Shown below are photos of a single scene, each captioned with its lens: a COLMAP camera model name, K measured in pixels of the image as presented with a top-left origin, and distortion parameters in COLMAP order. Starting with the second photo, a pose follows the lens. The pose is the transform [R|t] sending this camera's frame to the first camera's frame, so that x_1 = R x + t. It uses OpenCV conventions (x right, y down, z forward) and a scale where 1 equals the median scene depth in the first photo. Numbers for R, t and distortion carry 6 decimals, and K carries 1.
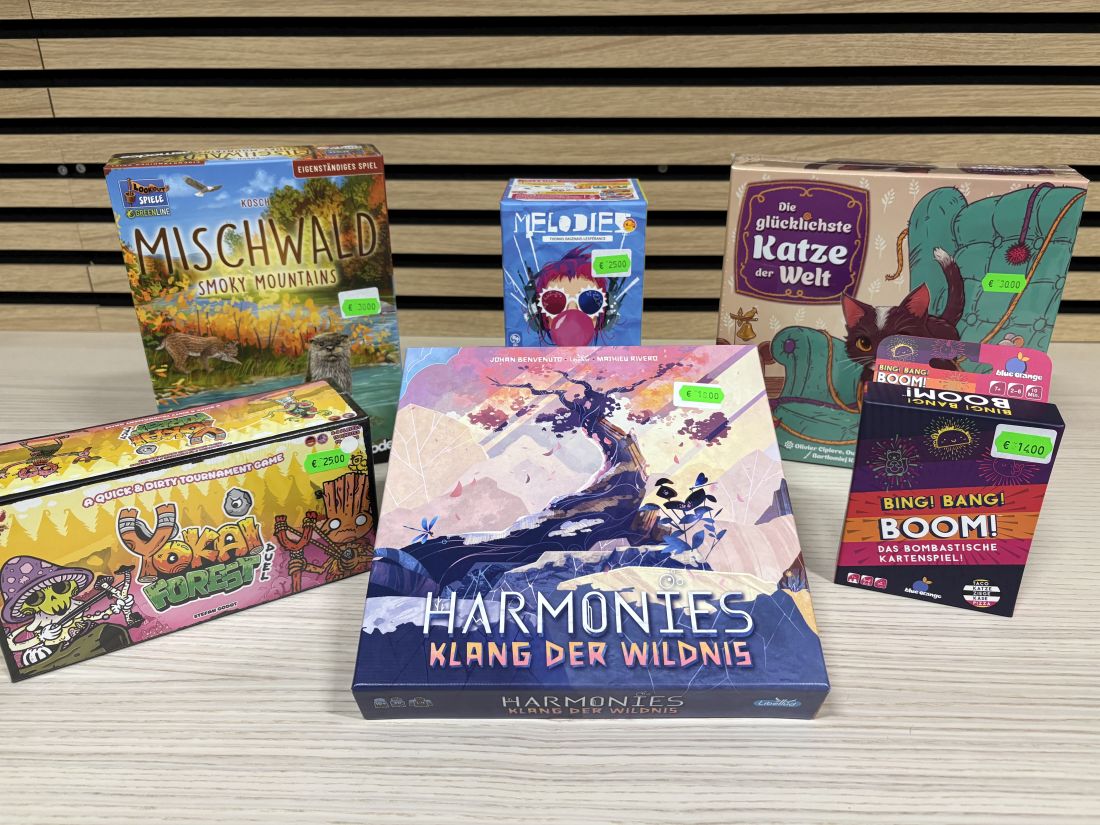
lens RADIAL K [[835.9, 0, 552.5], [0, 835.9, 410.7], [0, 0, 1]] dist [0.047982, -0.063878]
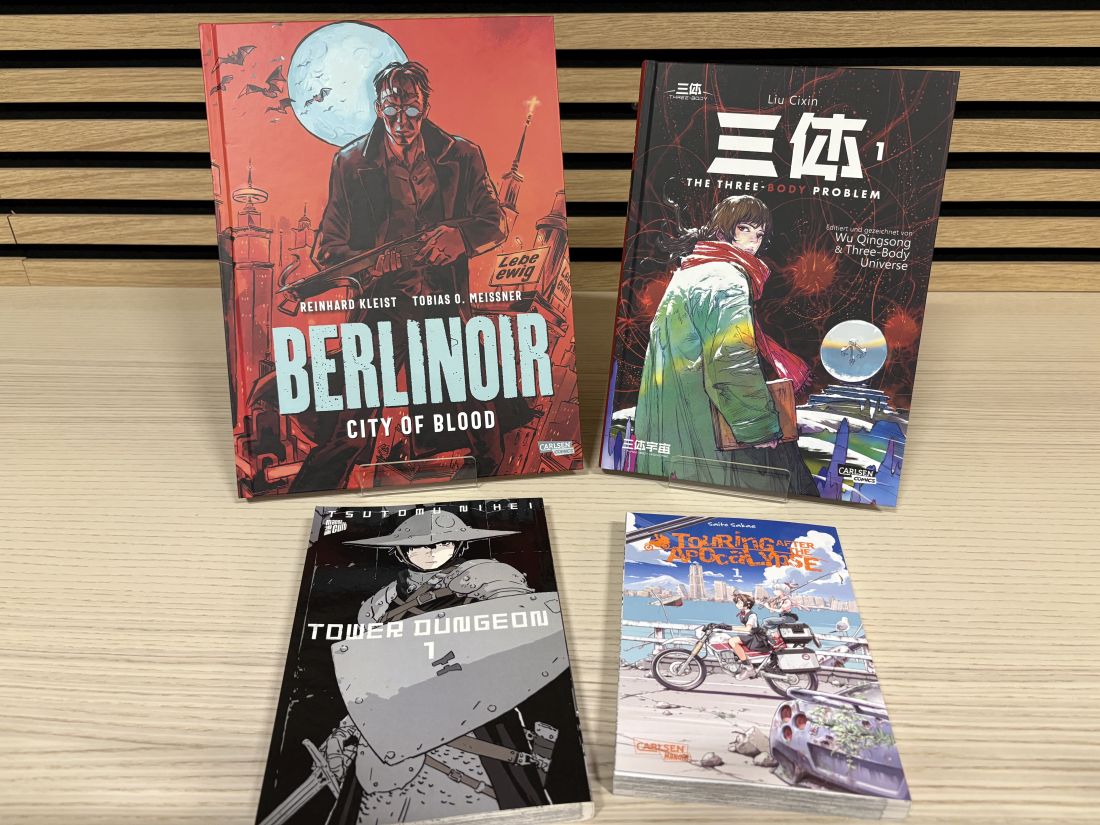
lens RADIAL K [[835.9, 0, 550.5], [0, 835.9, 407.3], [0, 0, 1]] dist [0.047982, -0.063878]
pose [[0.999873, -0.010331, 0.012144, 0.026896], [0.008581, 0.990639, 0.136236, -0.099414], [-0.013438, -0.136115, 0.990602, 0.069266]]
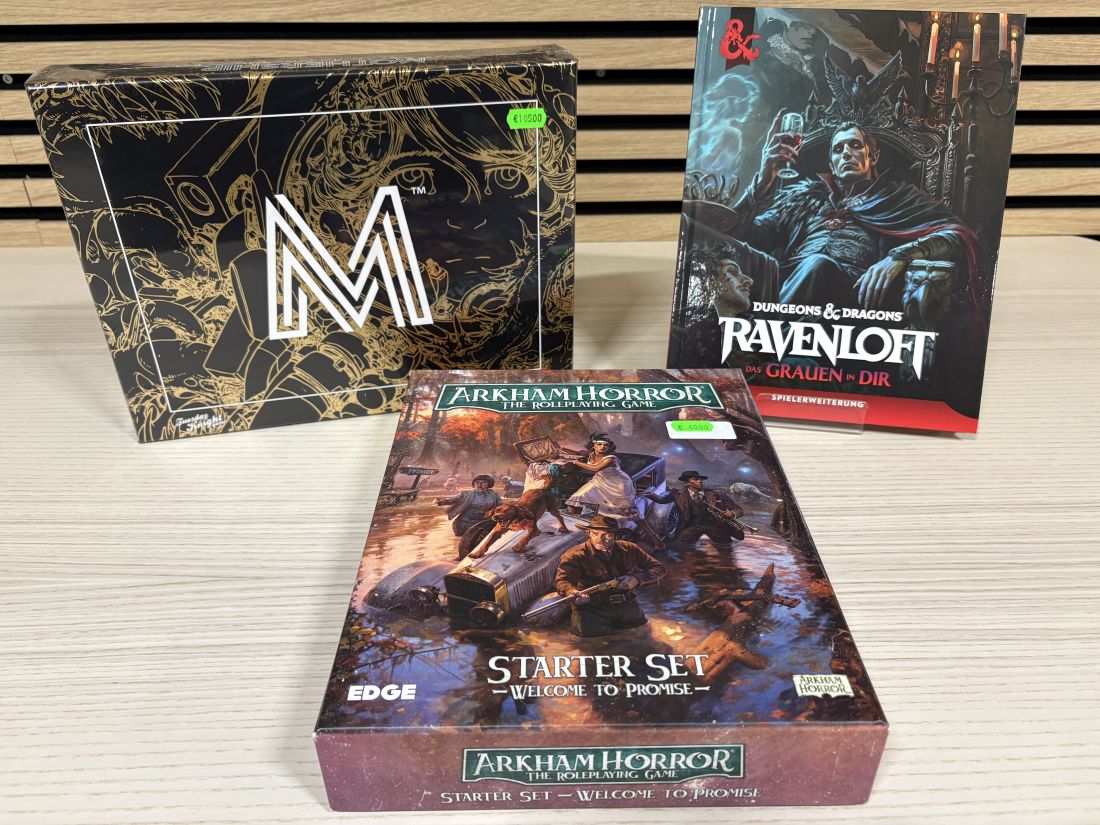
lens RADIAL K [[835.9, 0, 551.9], [0, 835.9, 409.6], [0, 0, 1]] dist [0.047982, -0.063878]
pose [[0.997740, -0.034544, 0.057629, -0.000313], [0.026505, 0.990513, 0.134838, -0.025632], [-0.061740, -0.133006, 0.989190, -0.059368]]
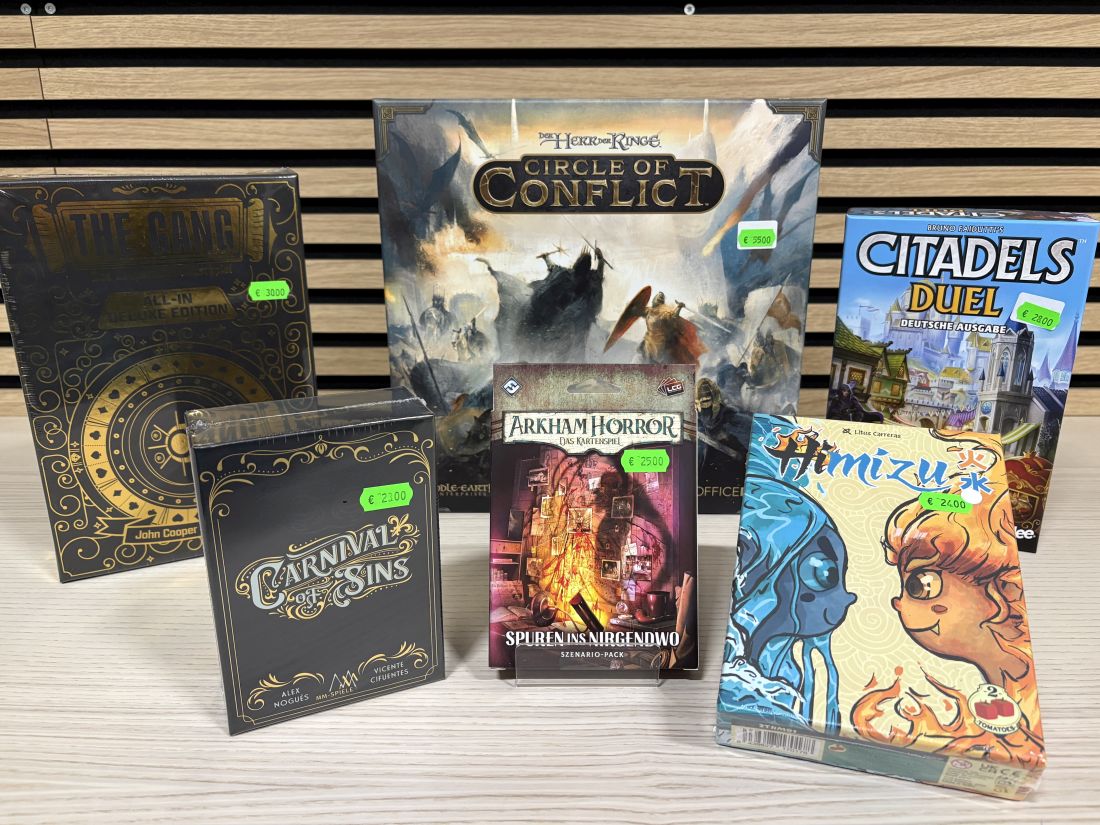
lens RADIAL K [[835.9, 0, 552.2], [0, 835.9, 411.2], [0, 0, 1]] dist [0.047982, -0.063878]
pose [[0.998969, -0.010713, 0.044113, -0.073447], [0.015402, 0.994101, -0.107361, 0.012868], [-0.042702, 0.107930, 0.993241, 0.035594]]
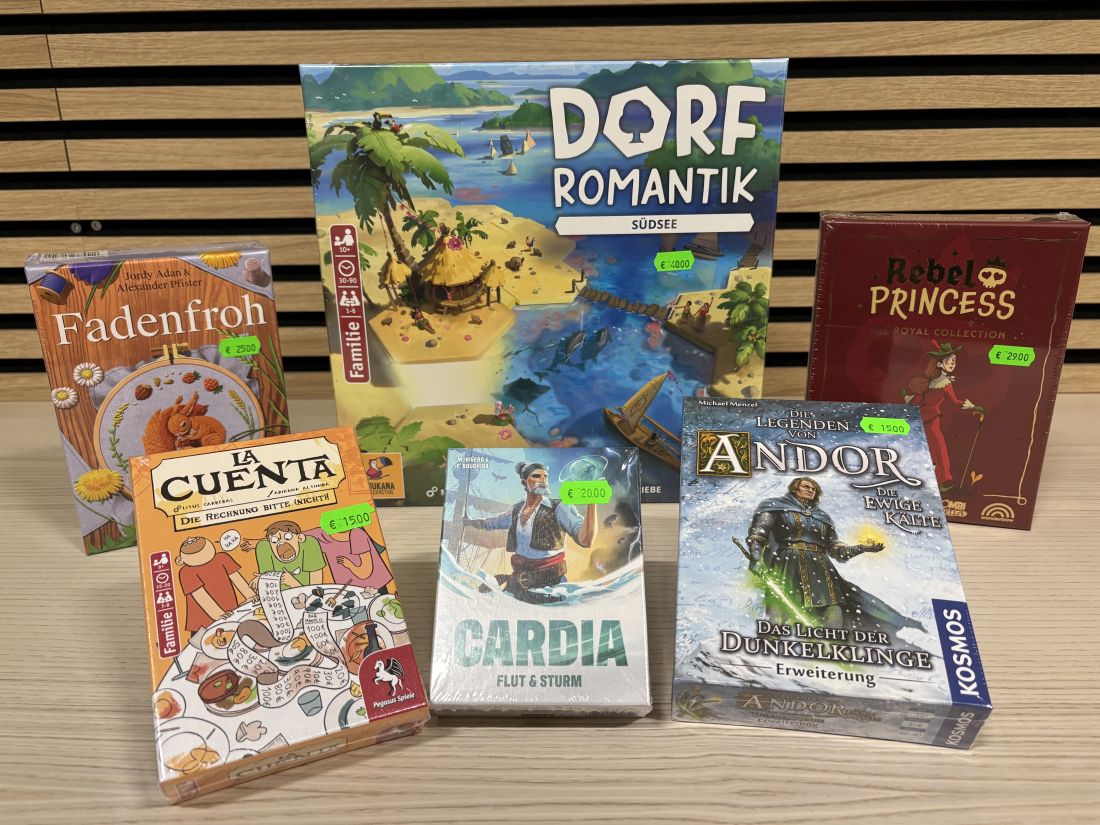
lens RADIAL K [[835.9, 0, 549.5], [0, 835.9, 413.1], [0, 0, 1]] dist [0.047982, -0.063878]
pose [[0.999354, -0.018484, 0.030811, -0.103110], [0.021308, 0.995344, -0.094003, 0.019281], [-0.028930, 0.094599, 0.995095, 0.088171]]
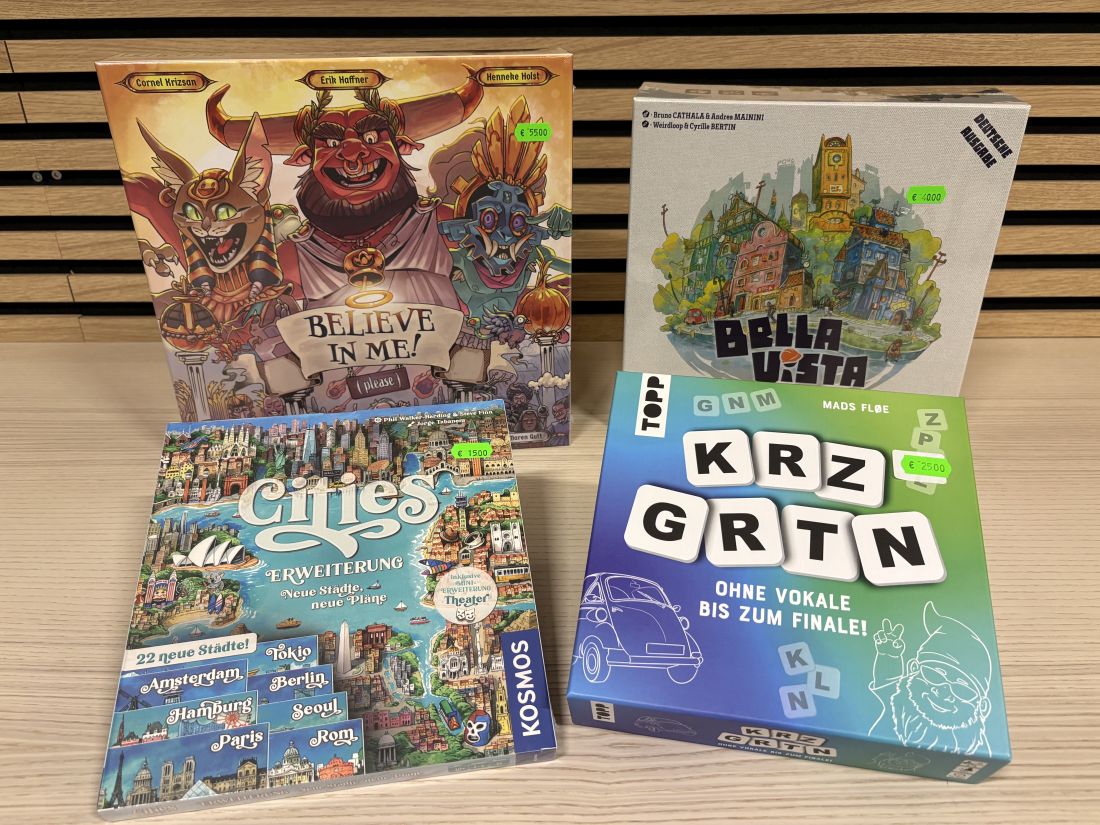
lens RADIAL K [[835.9, 0, 548.5], [0, 835.9, 409.5], [0, 0, 1]] dist [0.047982, -0.063878]
pose [[0.999014, -0.021374, 0.038917, -0.049726], [0.018982, 0.997966, 0.060850, -0.077874], [-0.040138, -0.060052, 0.997388, 0.007191]]
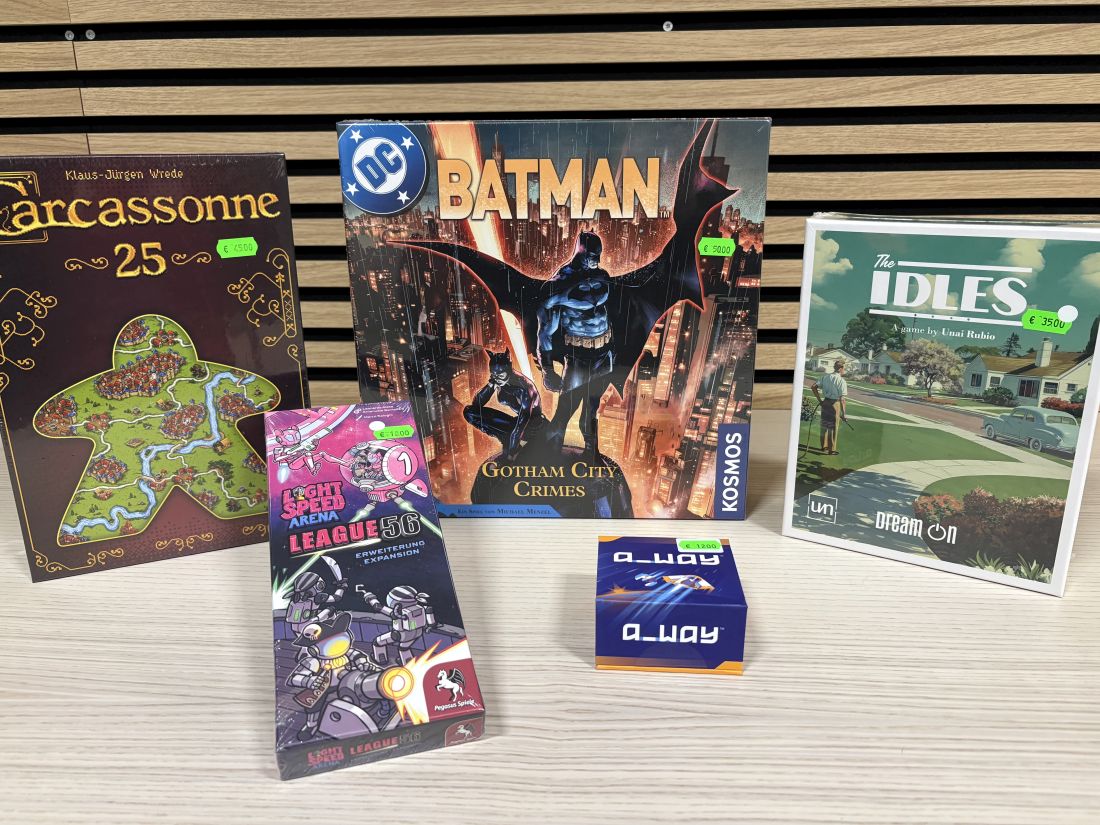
lens RADIAL K [[835.9, 0, 553.2], [0, 835.9, 410.3], [0, 0, 1]] dist [0.047982, -0.063878]
pose [[0.999907, -0.000896, -0.013641, 0.007951], [-0.000749, 0.992756, -0.120143, 0.048107], [0.013650, 0.120142, 0.992663, -0.037227]]
